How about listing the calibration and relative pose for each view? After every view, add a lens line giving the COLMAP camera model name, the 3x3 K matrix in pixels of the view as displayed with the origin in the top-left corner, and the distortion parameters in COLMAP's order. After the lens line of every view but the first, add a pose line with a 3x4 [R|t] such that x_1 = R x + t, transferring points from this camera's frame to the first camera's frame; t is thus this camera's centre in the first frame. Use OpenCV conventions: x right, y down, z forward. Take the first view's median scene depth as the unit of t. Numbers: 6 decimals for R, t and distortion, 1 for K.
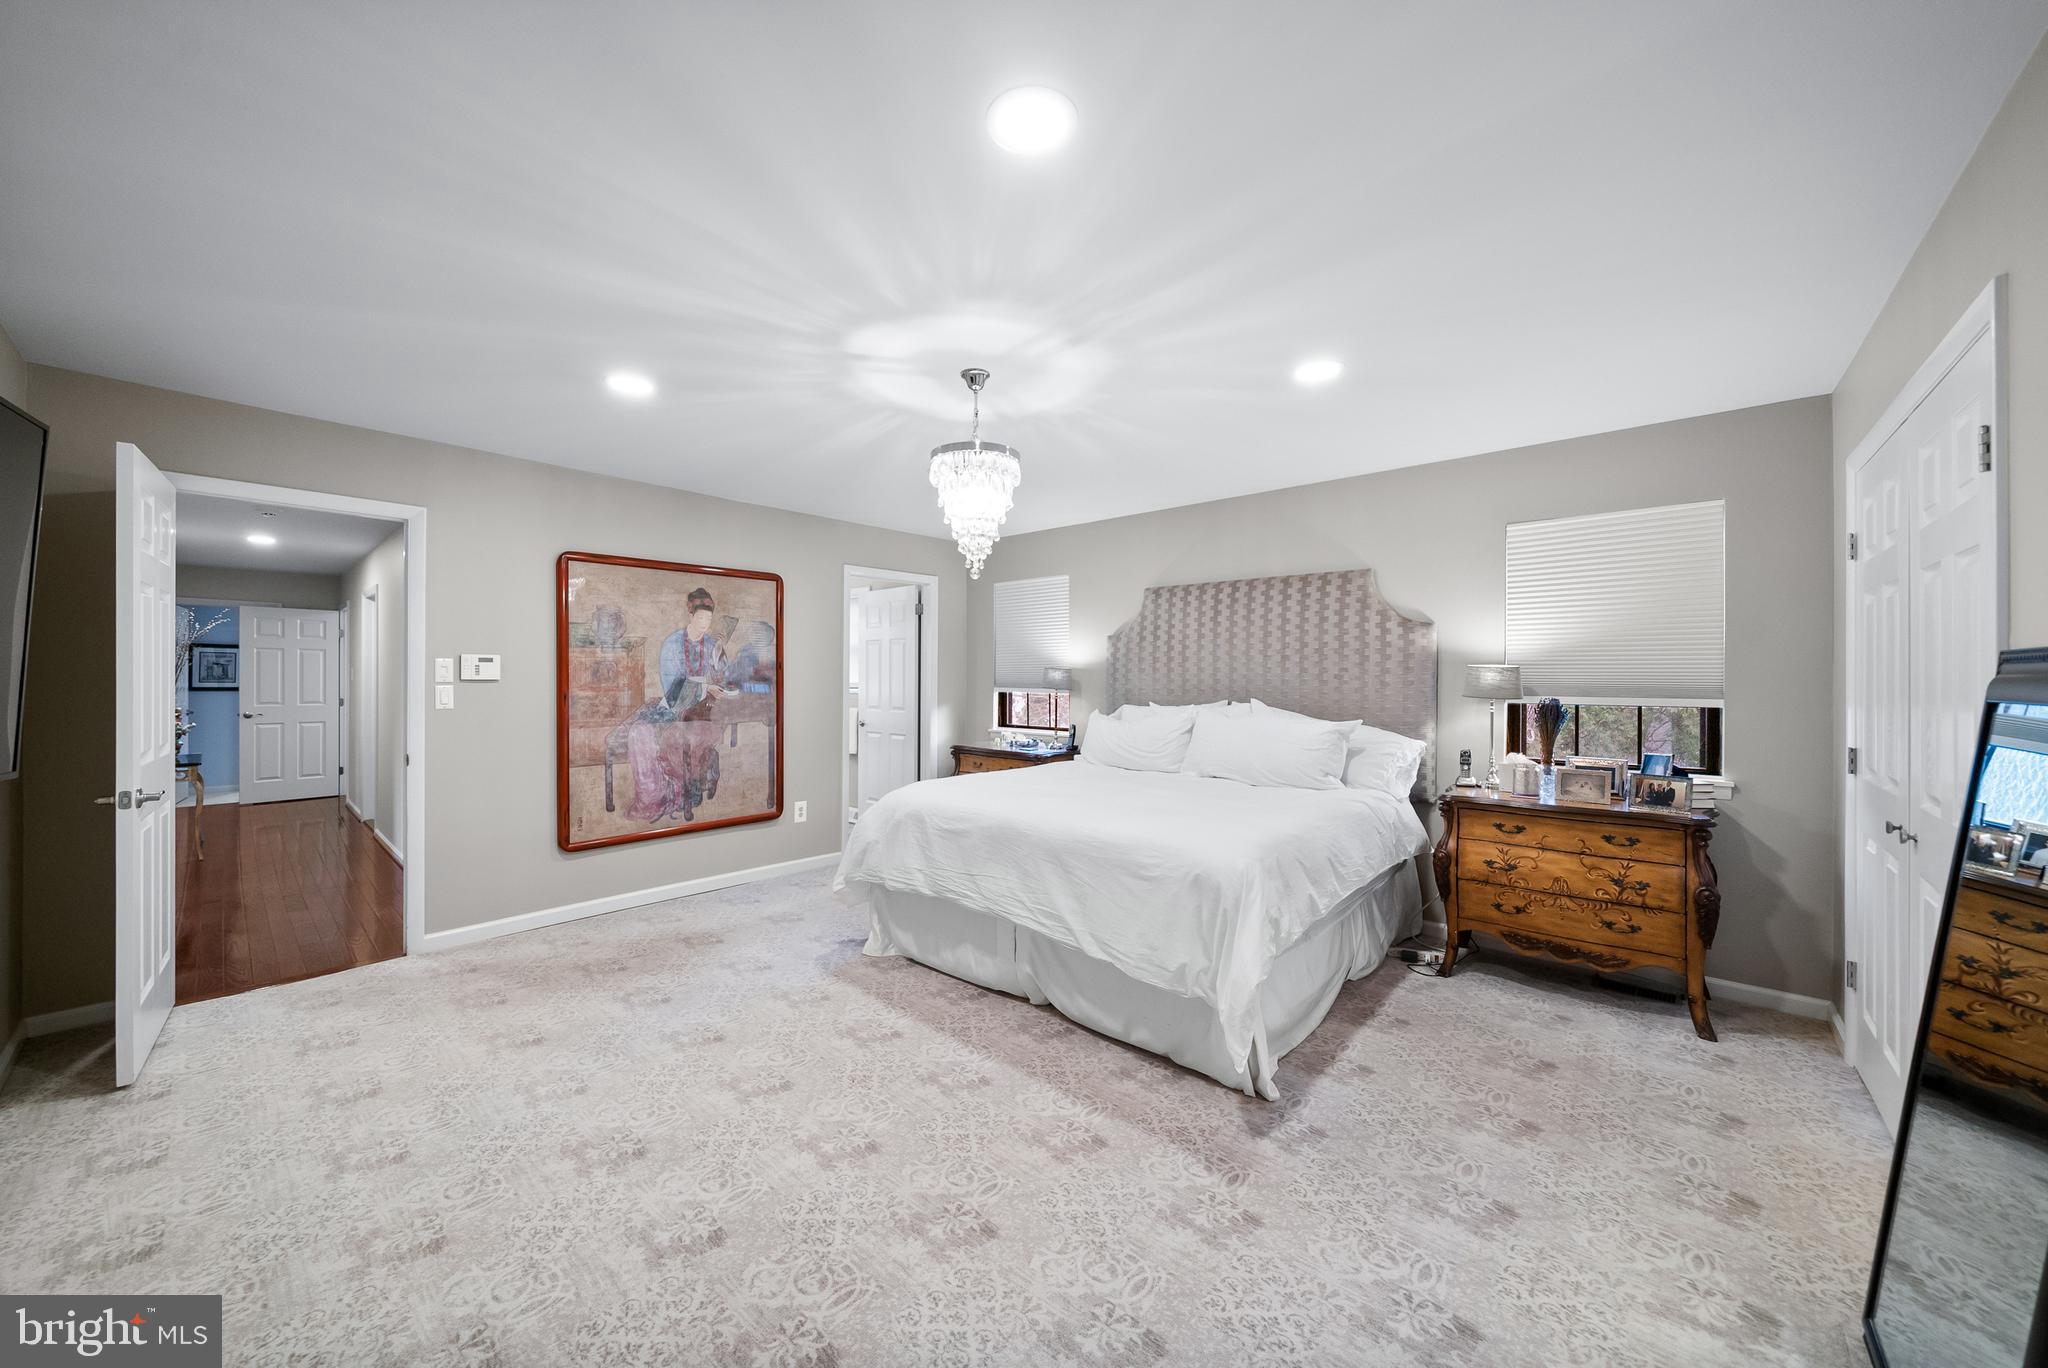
lens RADIAL K [[730.4, 0, 1023.0], [0, 730.4, 677.0], [0, 0, 1]] dist [-0.006824, 0.000260]
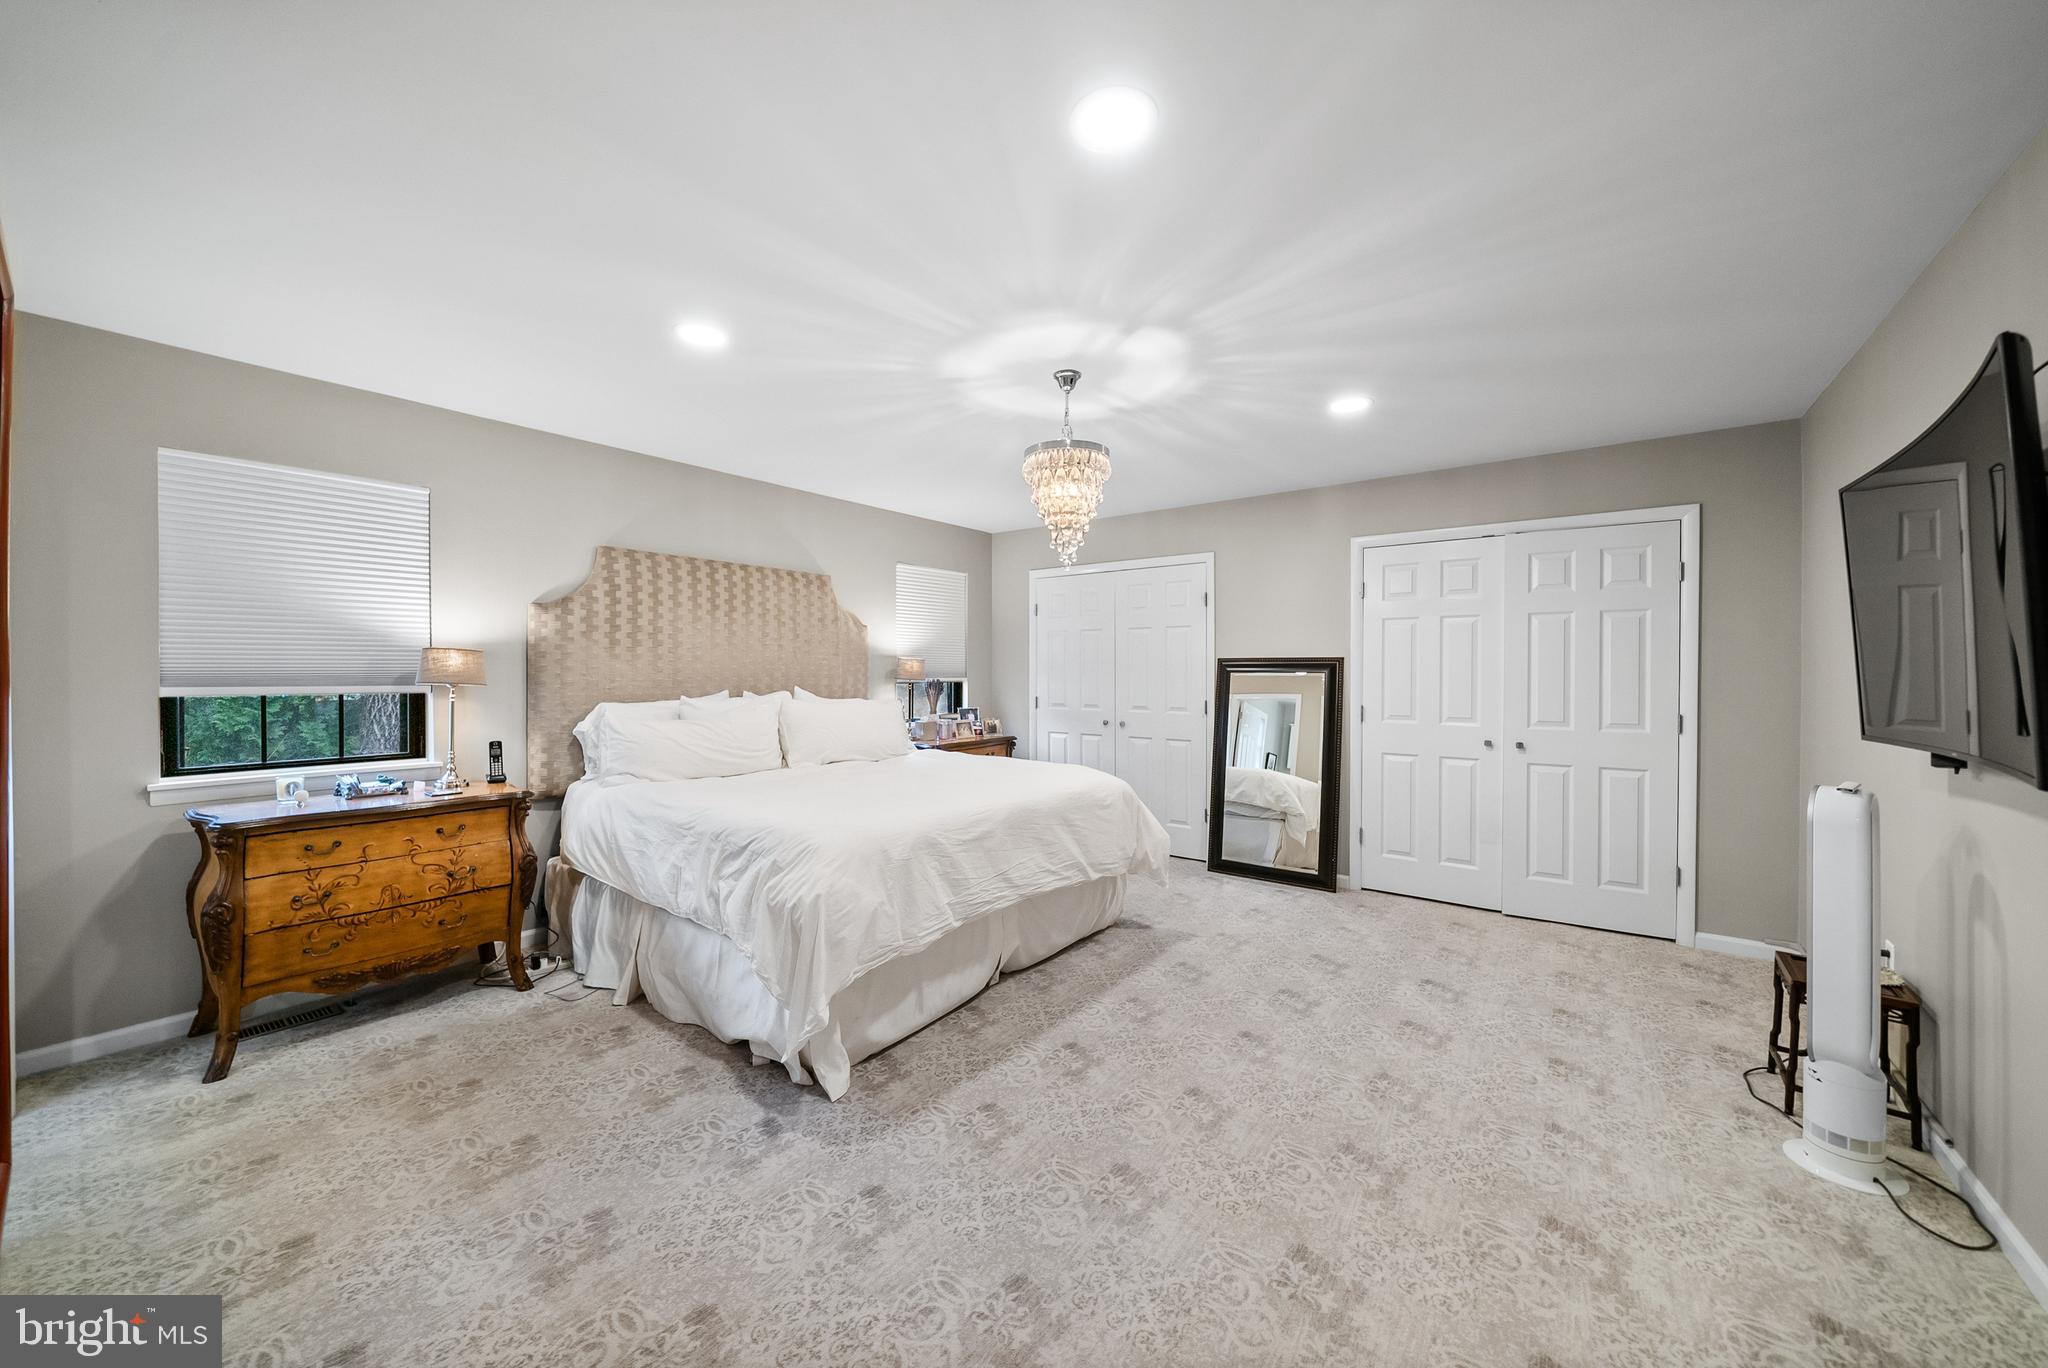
lens RADIAL K [[730.4, 0, 1022.6], [0, 730.4, 673.8], [0, 0, 1]] dist [-0.006824, 0.000260]
pose [[-0.076616, -0.010266, 0.997008, -1.007726], [-0.001751, 0.999947, 0.010161, 0.002259], [-0.997059, -0.000967, -0.076629, 1.039741]]
